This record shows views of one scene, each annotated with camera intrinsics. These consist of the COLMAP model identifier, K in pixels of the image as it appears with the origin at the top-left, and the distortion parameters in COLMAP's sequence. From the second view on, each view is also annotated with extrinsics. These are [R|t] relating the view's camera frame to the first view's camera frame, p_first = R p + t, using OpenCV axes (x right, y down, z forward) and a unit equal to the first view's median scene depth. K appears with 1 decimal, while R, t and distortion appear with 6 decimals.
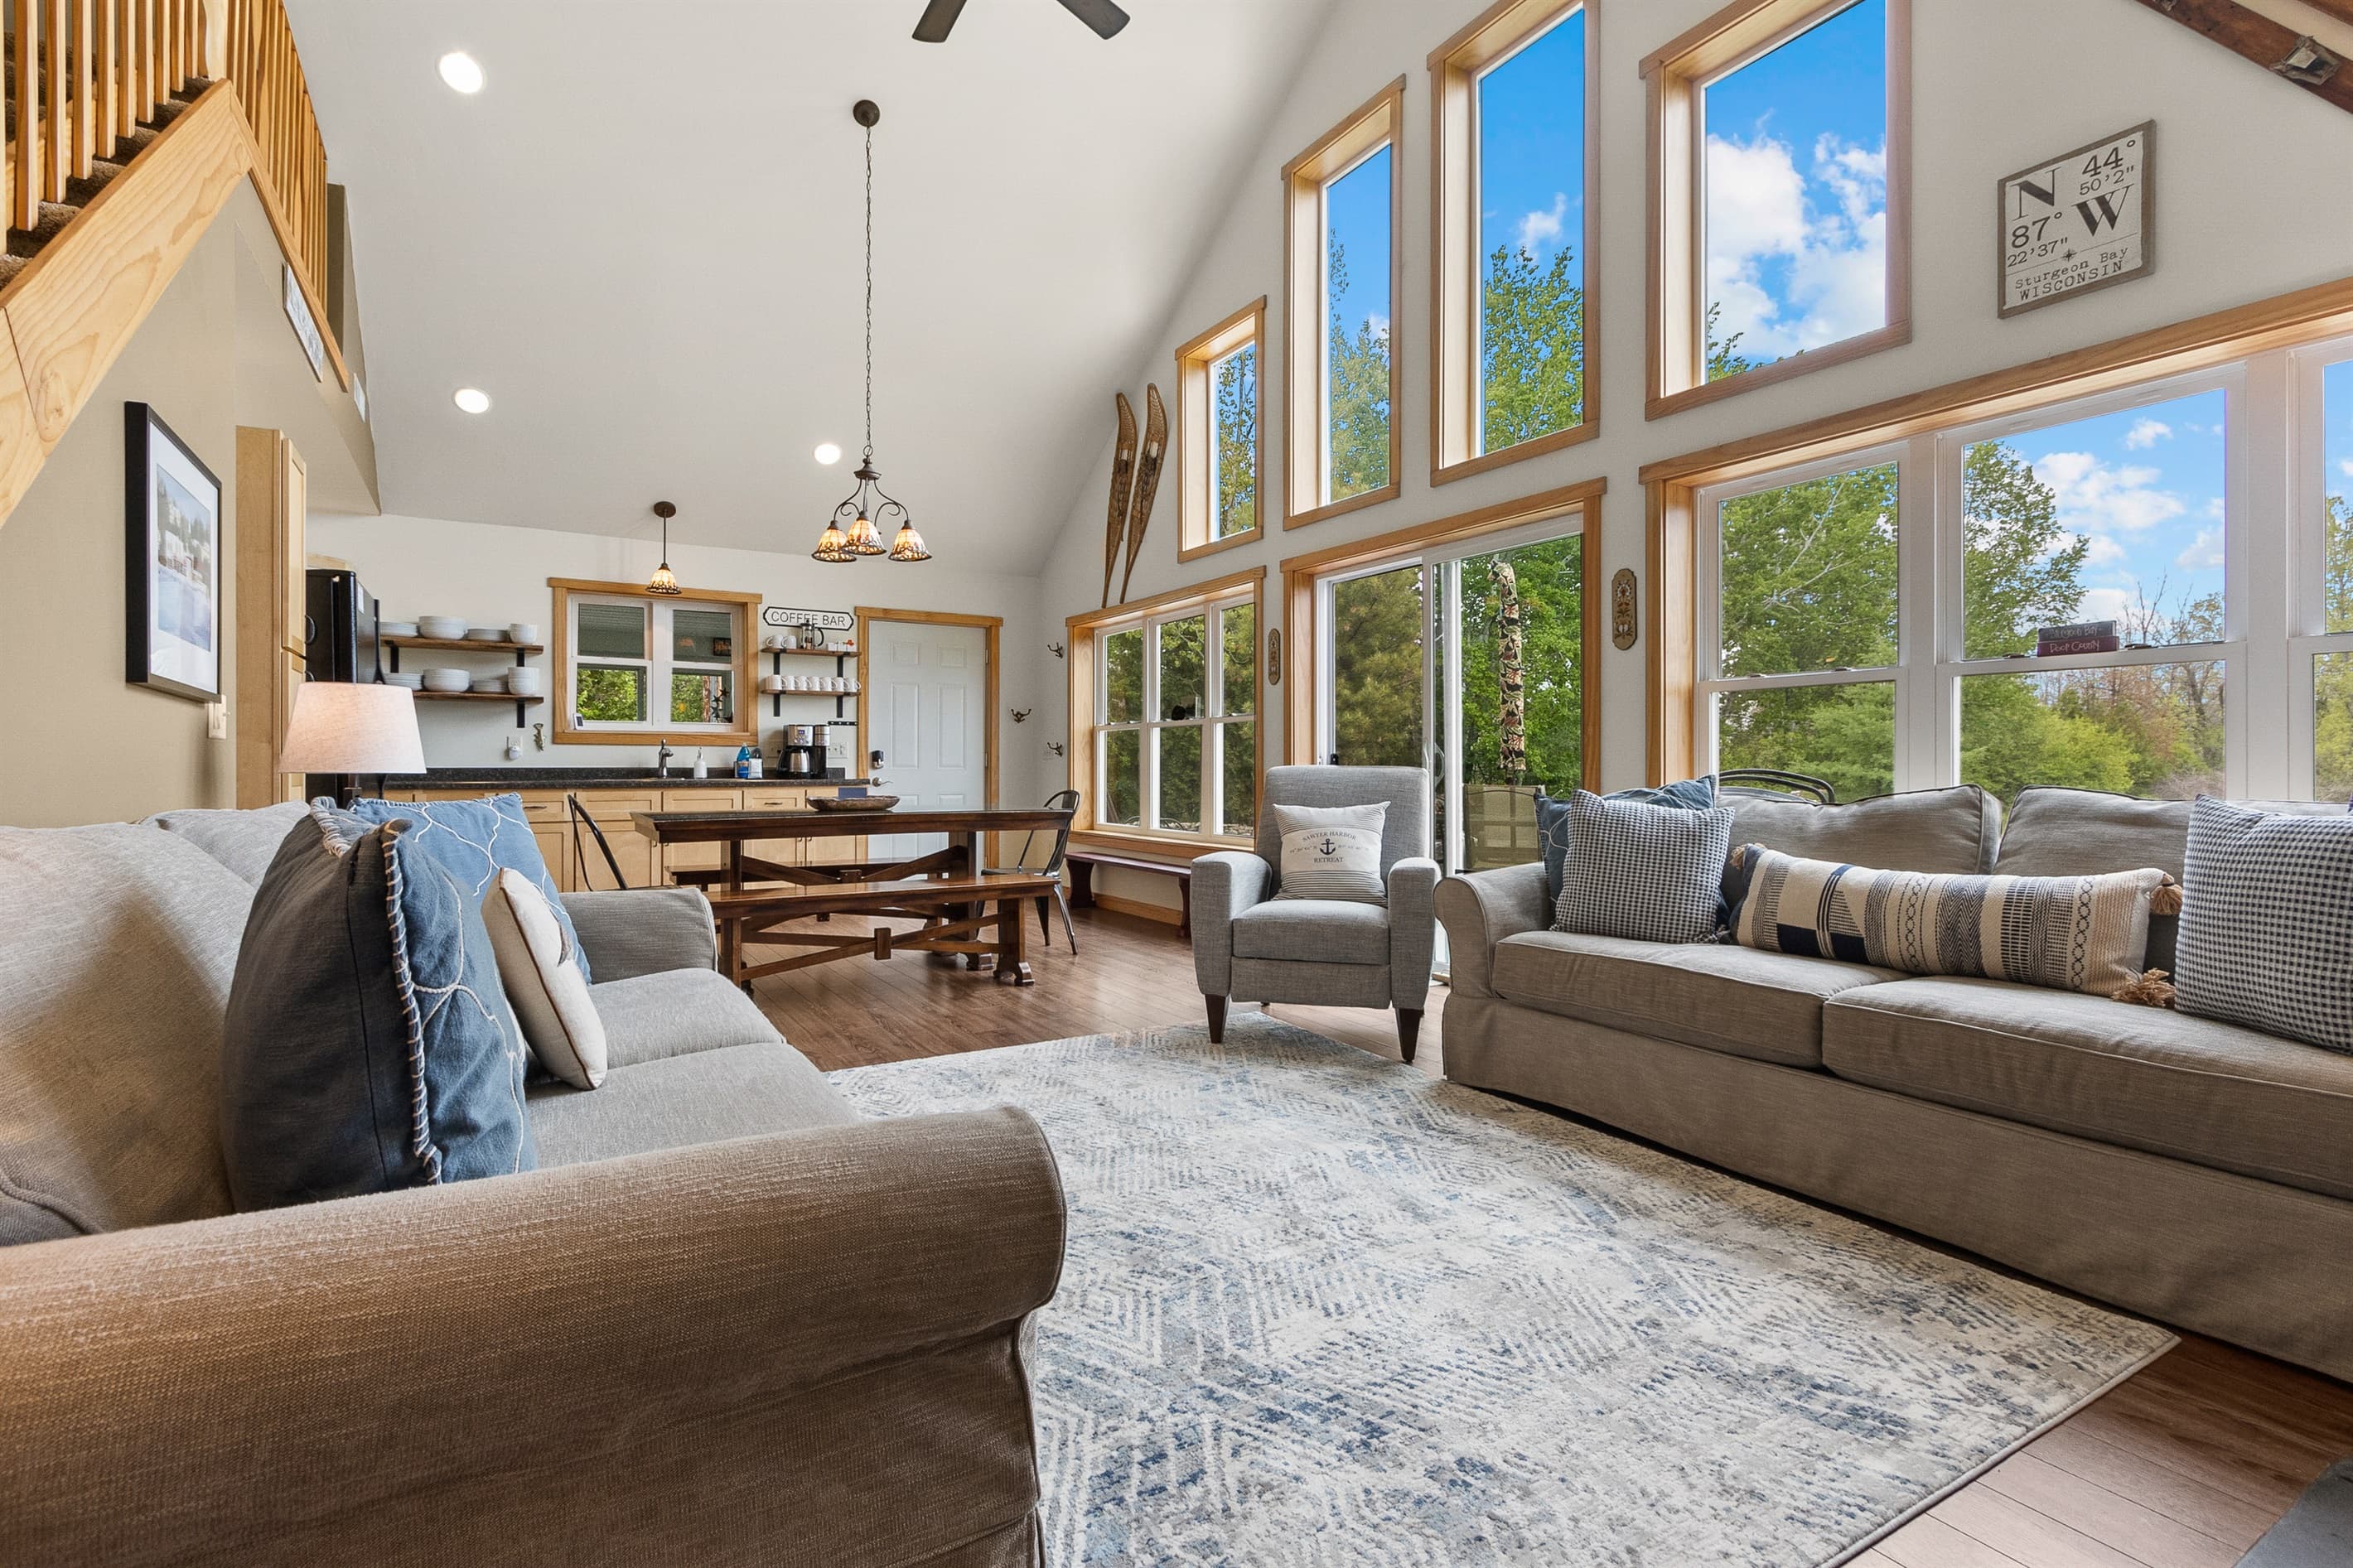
lens RADIAL K [[1067.2, 0, 1178.4], [0, 1067.2, 760.8], [0, 0, 1]] dist [0.006441, -0.000836]
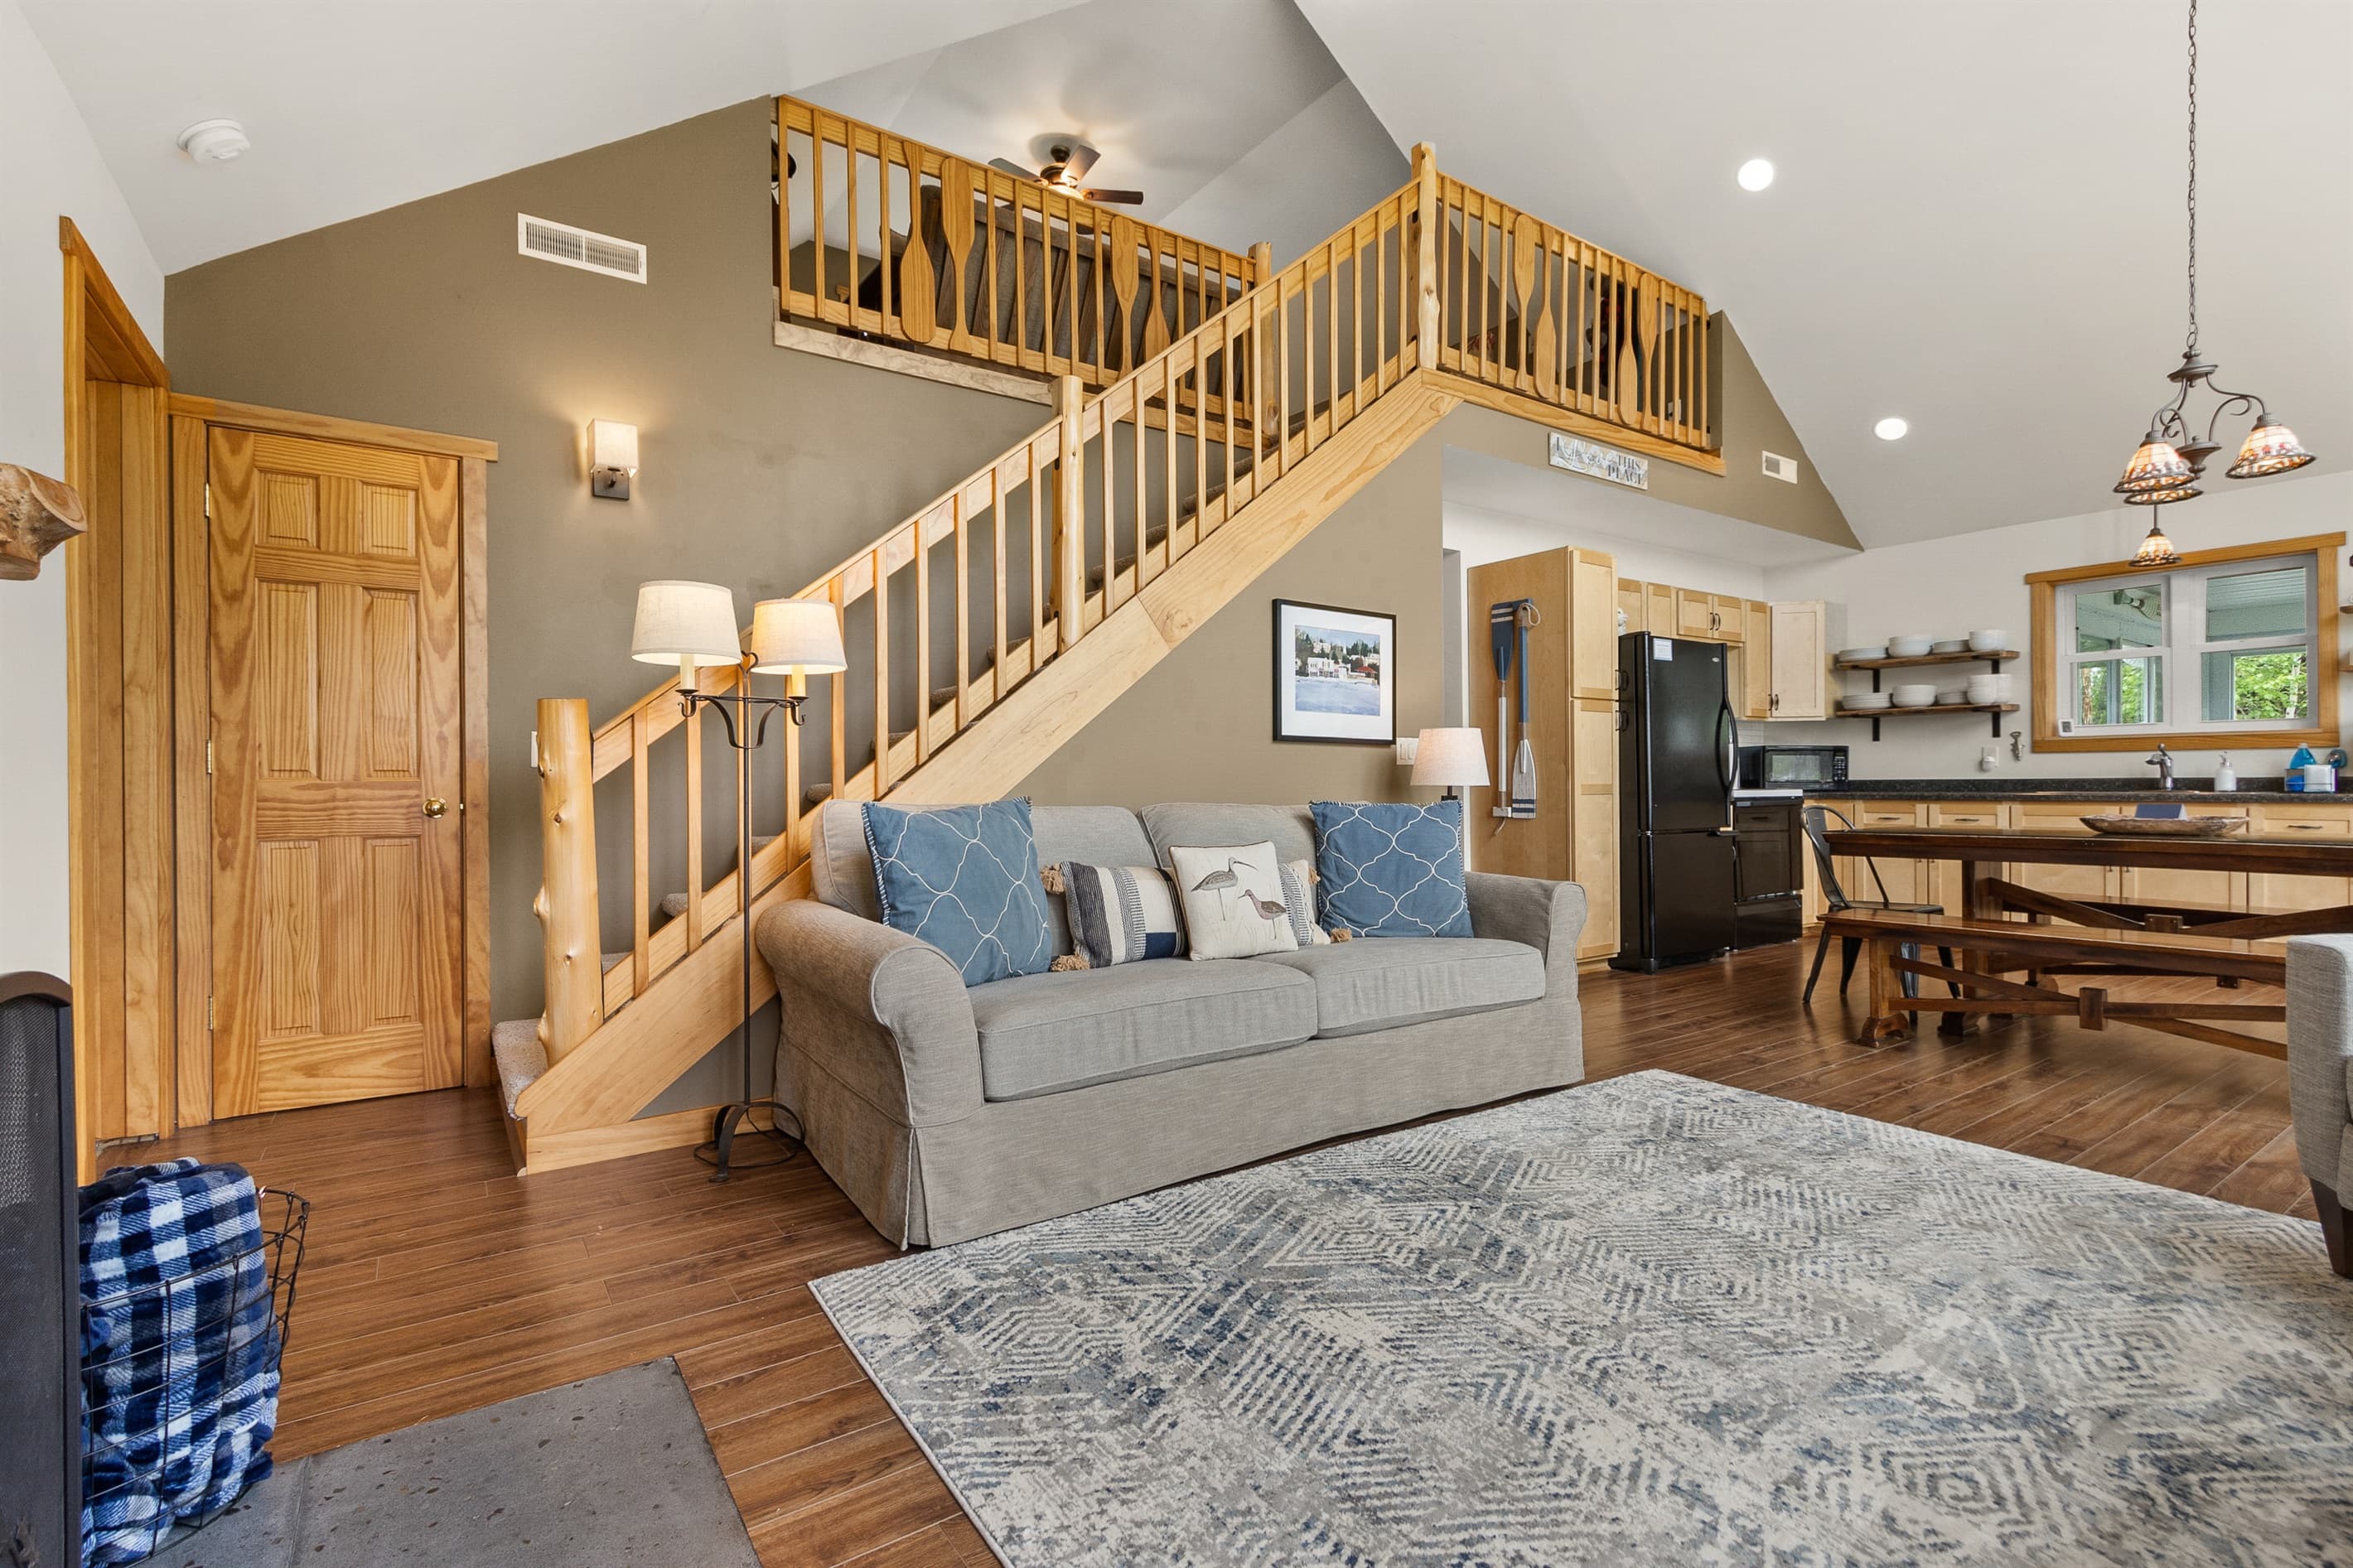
lens RADIAL K [[1067.2, 0, 1176.9], [0, 1067.2, 786.0], [0, 0, 1]] dist [0.006441, -0.000836]
pose [[0.077239, 0.001393, -0.997012, 0.673570], [0.012286, 0.999922, 0.002349, 0.003133], [0.996937, -0.012431, 0.077216, 0.450435]]
